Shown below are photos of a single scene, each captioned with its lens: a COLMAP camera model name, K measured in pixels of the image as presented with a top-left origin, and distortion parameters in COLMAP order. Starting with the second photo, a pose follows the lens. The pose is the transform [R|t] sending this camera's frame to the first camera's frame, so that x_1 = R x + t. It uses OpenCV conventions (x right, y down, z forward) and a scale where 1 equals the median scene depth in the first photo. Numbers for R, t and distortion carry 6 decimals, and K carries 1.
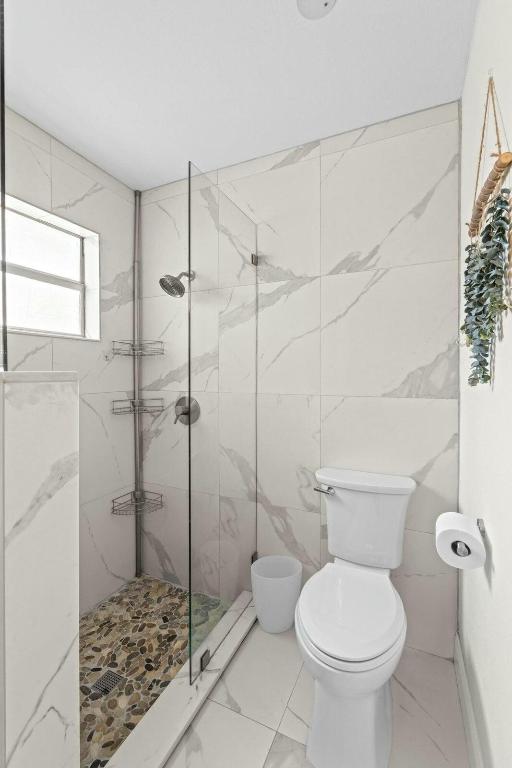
lens RADIAL K [[334.1, 0, 256.8], [0, 334.1, 379.6], [0, 0, 1]] dist [-0.005504, 0.001023]
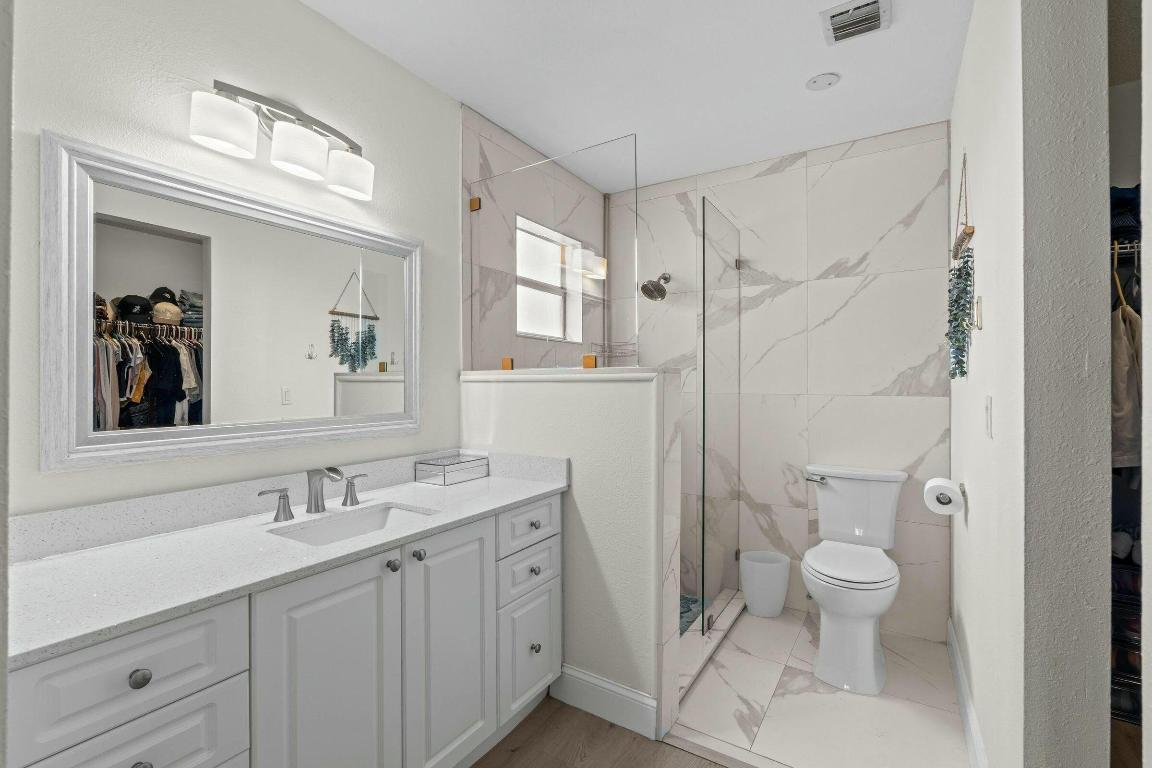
lens RADIAL K [[501.2, 0, 575.6], [0, 501.2, 382.9], [0, 0, 1]] dist [-0.005504, 0.001023]
pose [[0.990540, 0.002882, -0.137193, -0.323150], [-0.005408, 0.999823, -0.018045, 0.044121], [0.137117, 0.018616, 0.990380, -0.667589]]
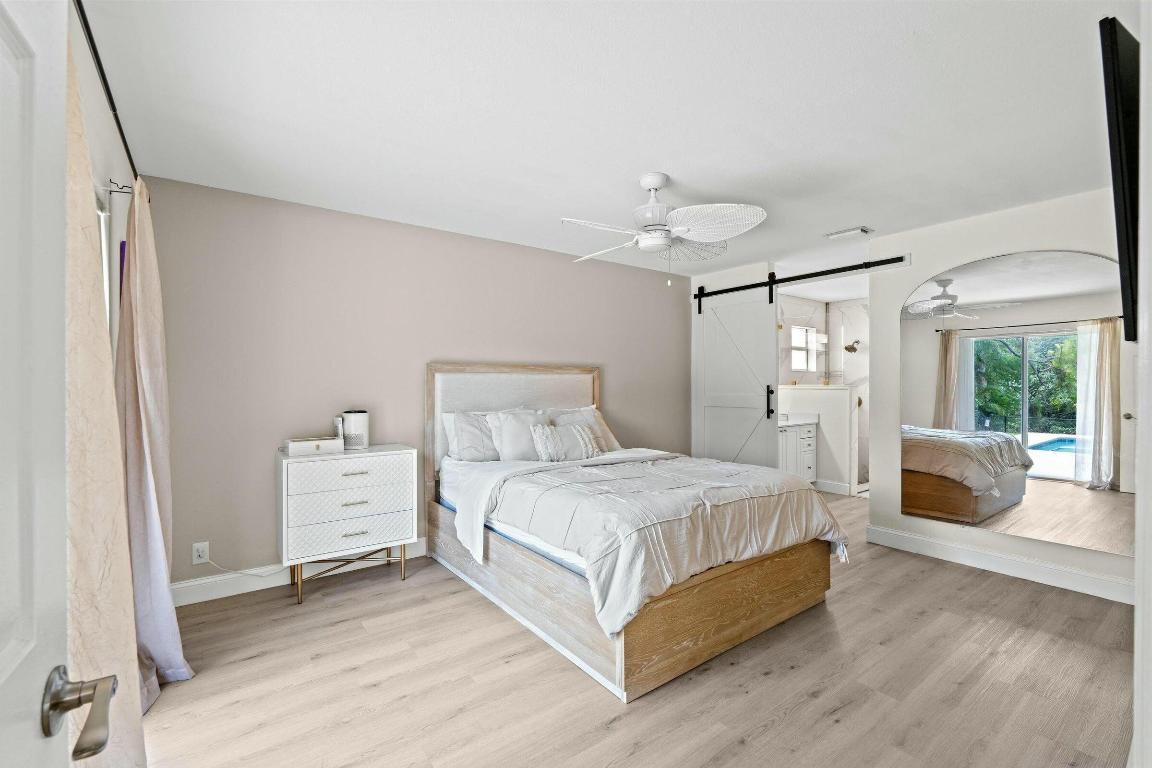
lens RADIAL K [[501.2, 0, 578.0], [0, 501.2, 389.9], [0, 0, 1]] dist [-0.005504, 0.001023]
pose [[0.877768, 0.002093, -0.479082, -0.288752], [-0.006231, 0.999956, -0.007048, 0.063062], [0.479046, 0.009171, 0.877742, -3.611267]]
